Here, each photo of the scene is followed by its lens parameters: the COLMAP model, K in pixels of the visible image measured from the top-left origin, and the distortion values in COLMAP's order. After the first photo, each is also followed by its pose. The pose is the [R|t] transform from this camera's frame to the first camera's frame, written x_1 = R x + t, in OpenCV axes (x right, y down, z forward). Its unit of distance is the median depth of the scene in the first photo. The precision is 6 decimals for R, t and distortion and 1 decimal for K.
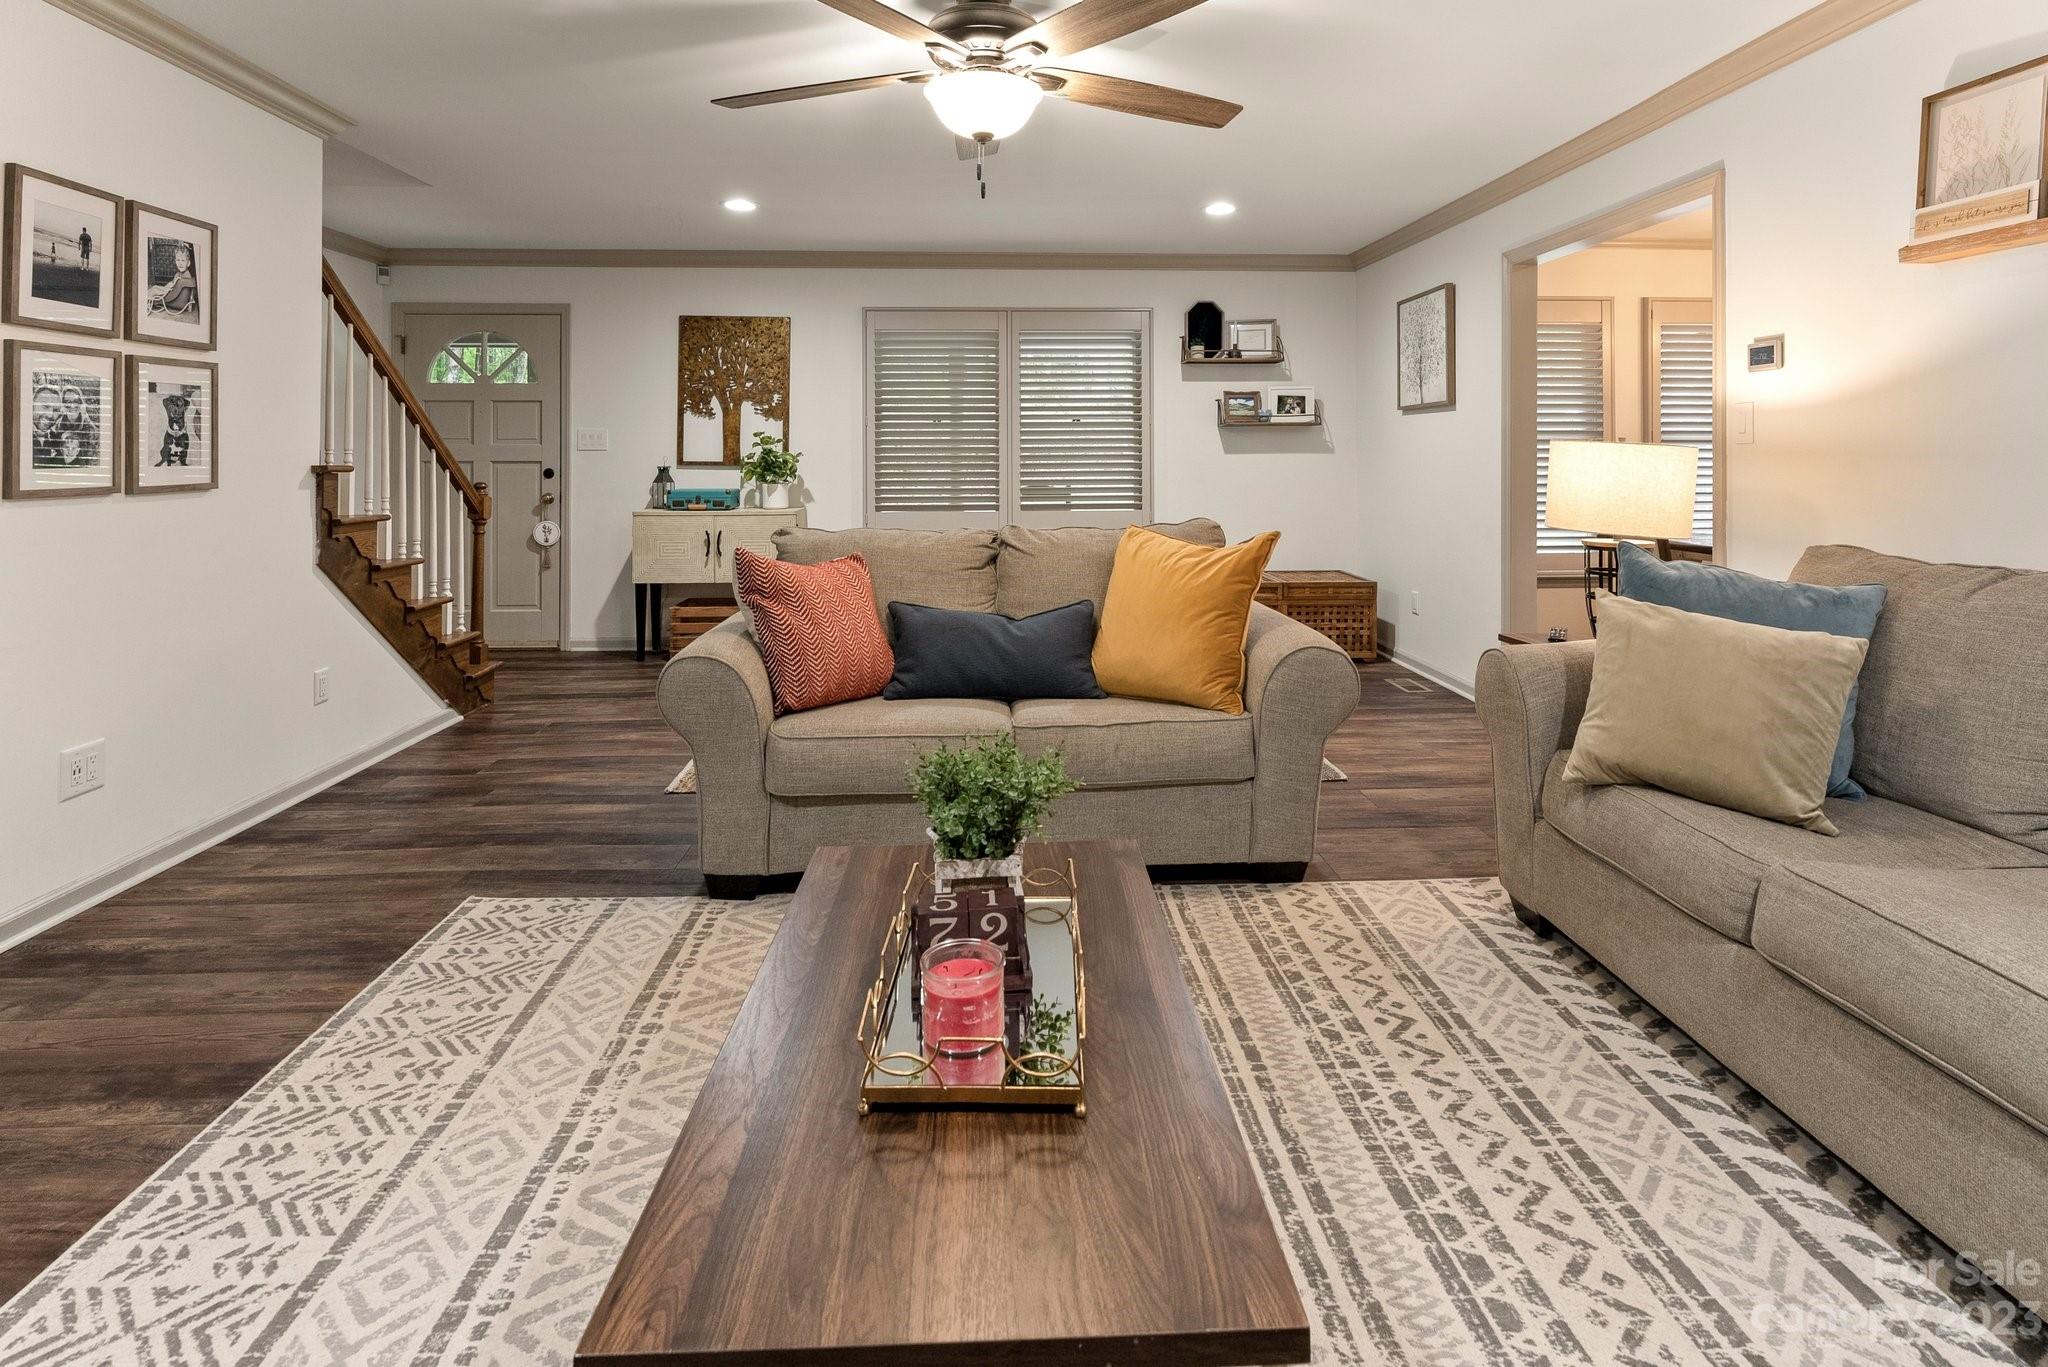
lens RADIAL K [[995.4, 0, 1020.8], [0, 995.4, 452.6], [0, 0, 1]] dist [0.000023, -0.000309]
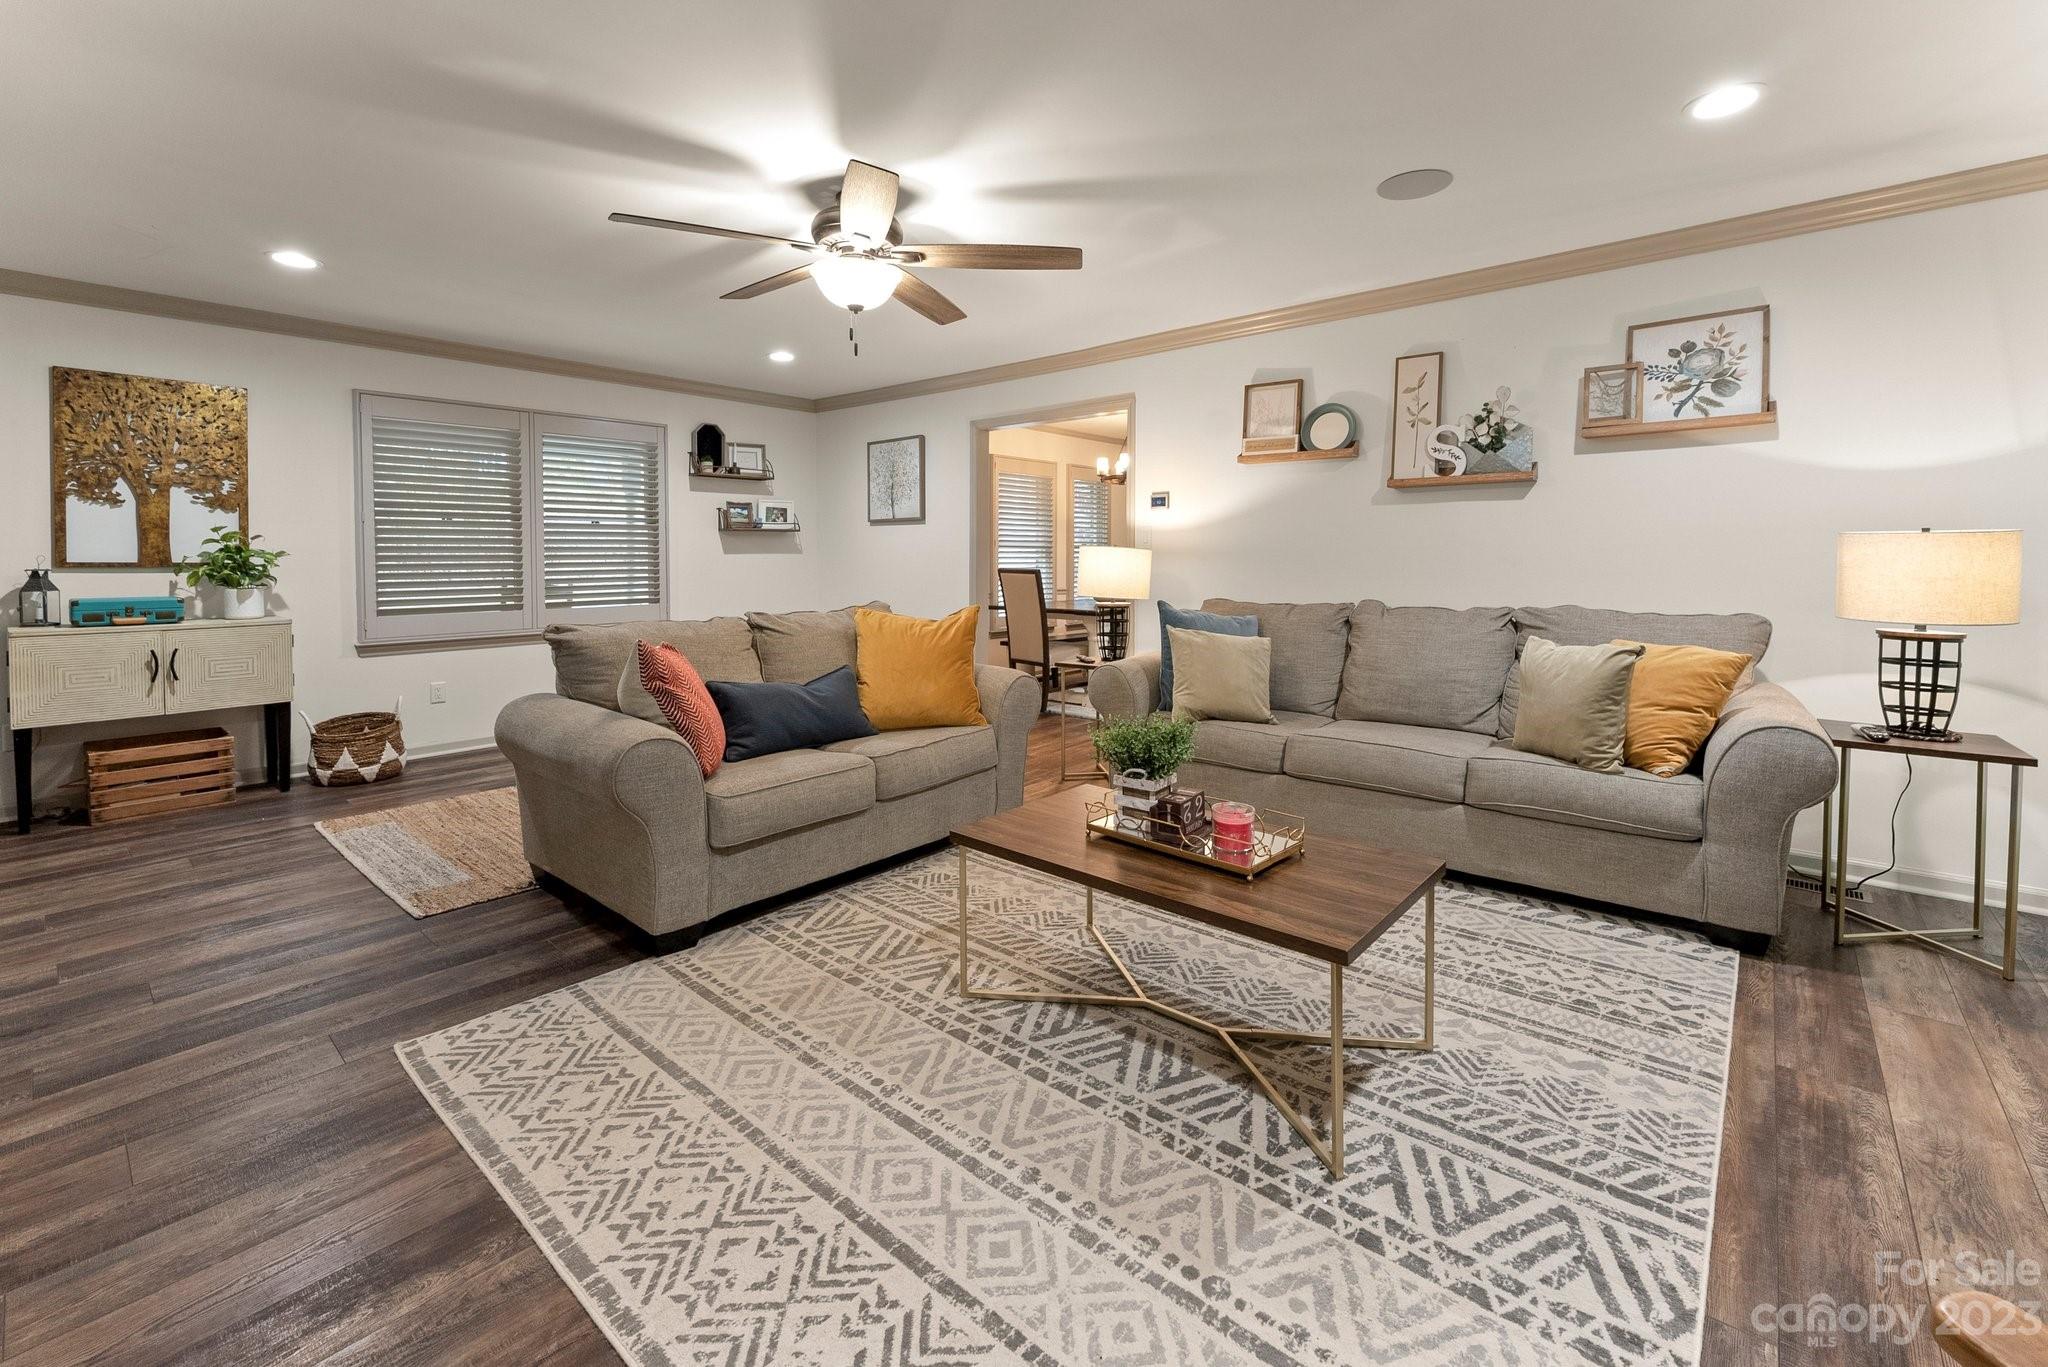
lens RADIAL K [[860.9, 0, 1023.5], [0, 860.9, 584.6], [0, 0, 1]] dist [0.000960, 0.000130]
pose [[0.691149, -0.024141, 0.722309, -0.319239], [-0.001803, 0.999381, 0.035126, 0.001275], [-0.722710, -0.025579, 0.690678, 0.028003]]
